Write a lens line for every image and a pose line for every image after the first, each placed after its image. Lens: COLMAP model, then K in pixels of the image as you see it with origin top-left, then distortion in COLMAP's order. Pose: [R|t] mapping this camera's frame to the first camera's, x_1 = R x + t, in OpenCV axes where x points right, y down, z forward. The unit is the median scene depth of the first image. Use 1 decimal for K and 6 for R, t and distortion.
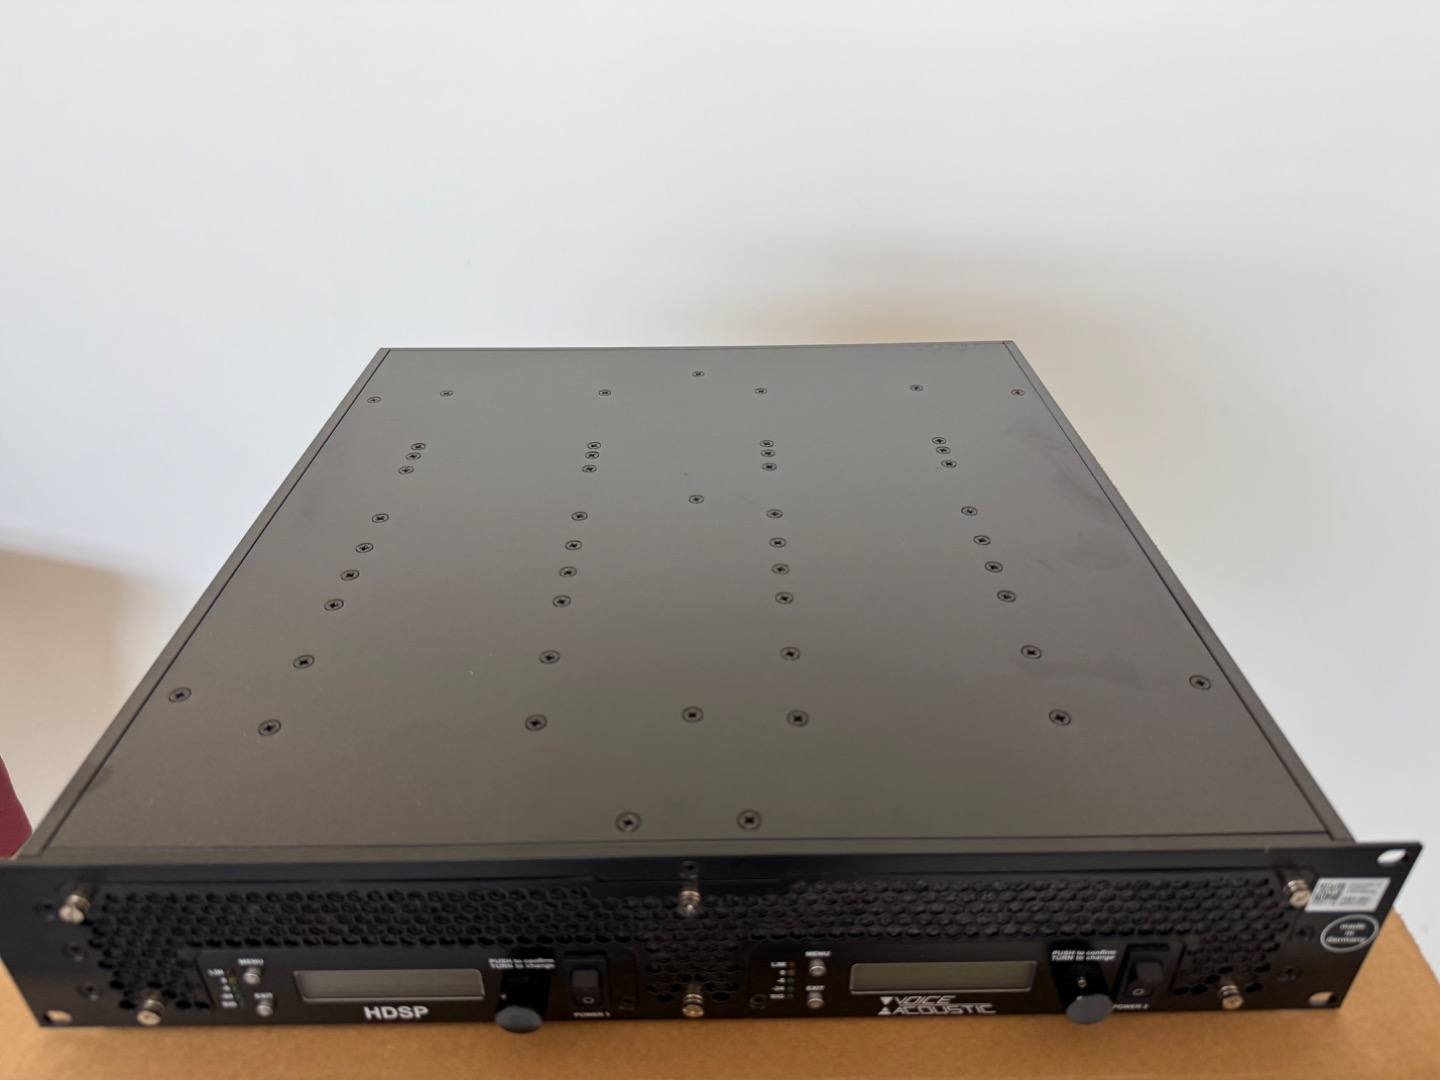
lens RADIAL K [[989.4, 0, 720.0], [0, 989.4, 540.0], [0, 0, 1]] dist [0.000686, -0.006114]
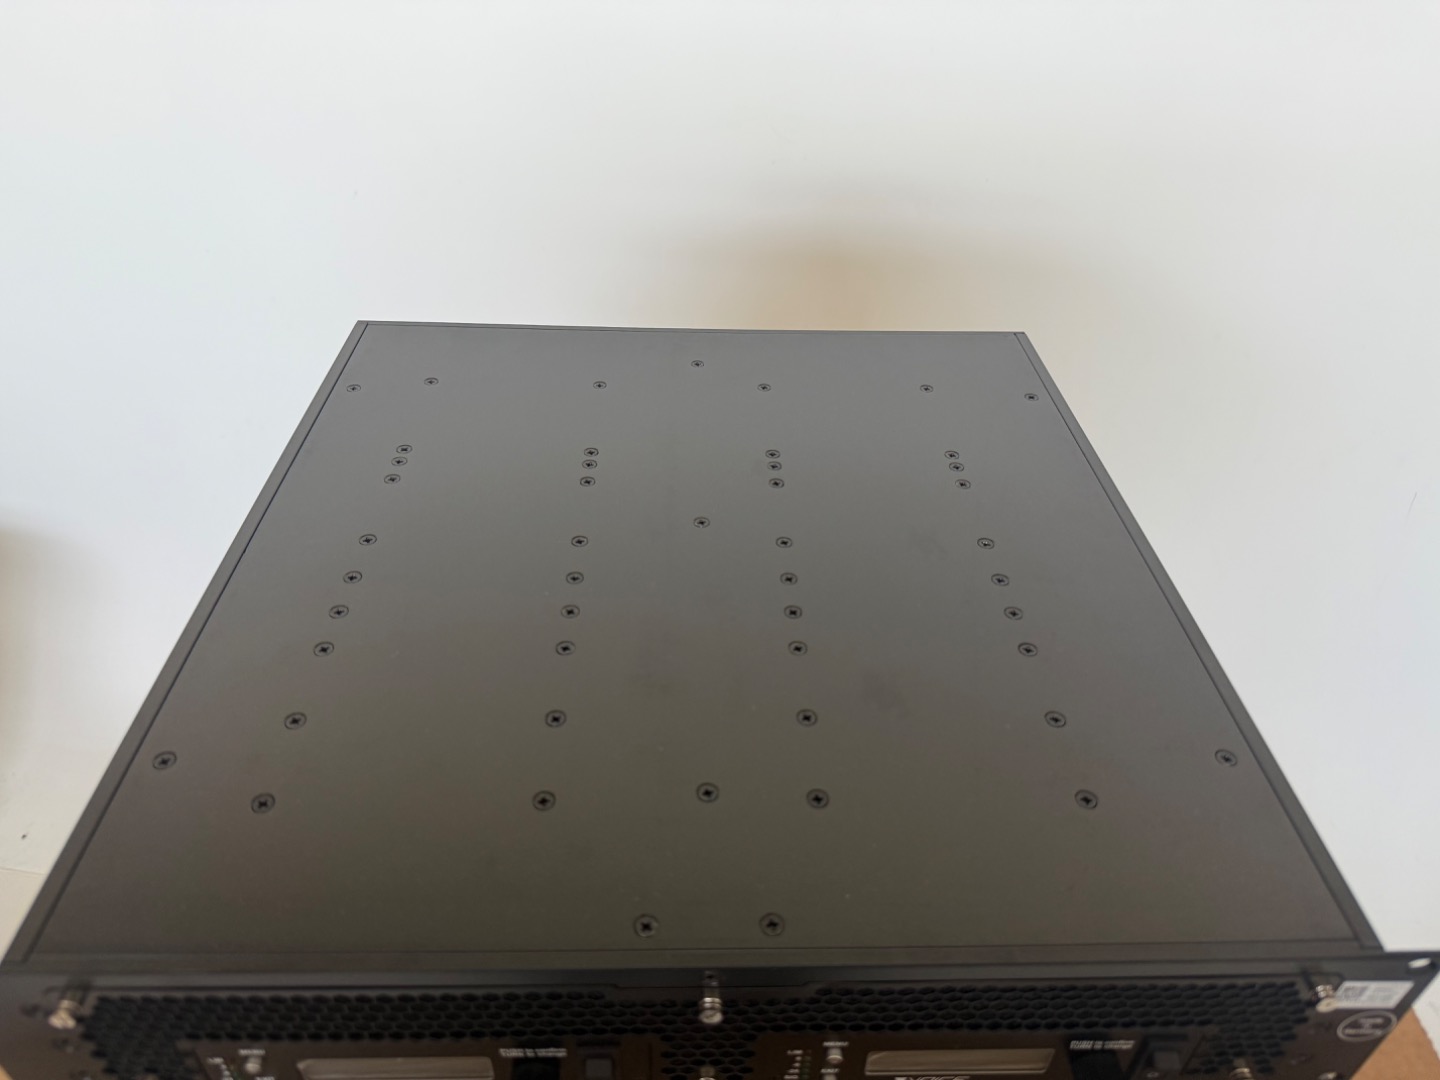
lens RADIAL K [[989.4, 0, 720.0], [0, 989.4, 540.0], [0, 0, 1]] dist [0.000686, -0.006114]
pose [[0.999394, 0.013849, 0.031943, -0.054342], [-0.016784, 0.995474, 0.093537, -0.170248], [-0.030503, -0.094016, 0.995103, 0.070398]]
